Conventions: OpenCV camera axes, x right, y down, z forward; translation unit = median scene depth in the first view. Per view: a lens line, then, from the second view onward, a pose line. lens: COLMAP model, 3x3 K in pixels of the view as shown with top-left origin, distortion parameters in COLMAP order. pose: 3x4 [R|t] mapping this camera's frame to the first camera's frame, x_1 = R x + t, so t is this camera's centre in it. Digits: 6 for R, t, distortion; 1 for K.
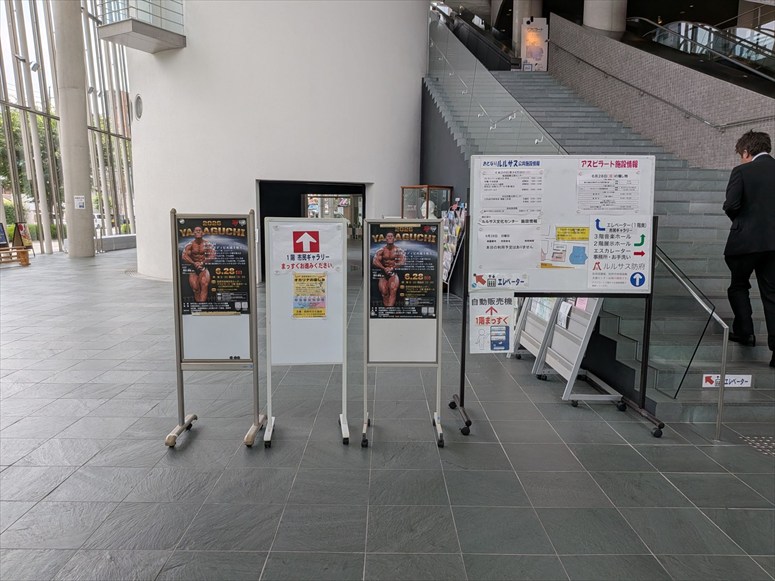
lens RADIAL K [[580.0, 0, 385.9], [0, 580.0, 296.3], [0, 0, 1]] dist [0.029064, -0.033770]
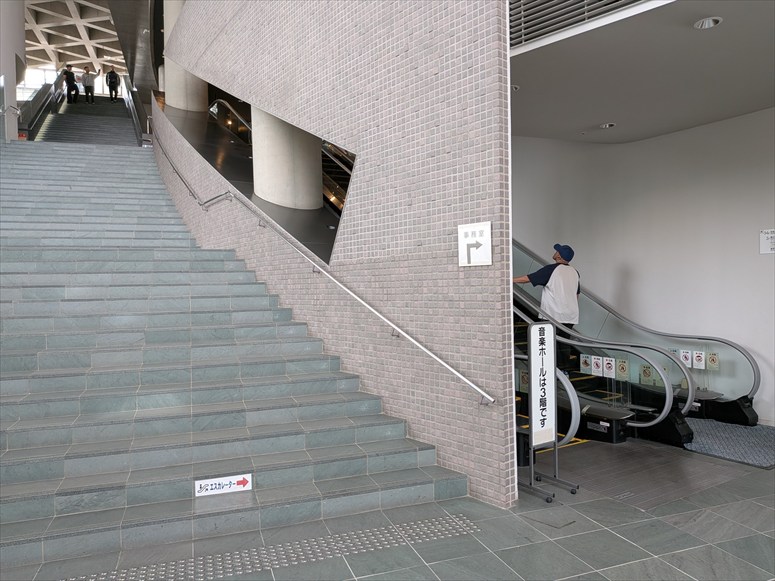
lens RADIAL K [[580.0, 0, 388.3], [0, 580.0, 290.1], [0, 0, 1]] dist [0.029064, -0.033770]
pose [[0.946636, -0.018739, 0.321759, 0.439223], [0.066374, 0.988245, -0.137721, -0.006677], [-0.315396, 0.151728, 0.936752, 0.043390]]
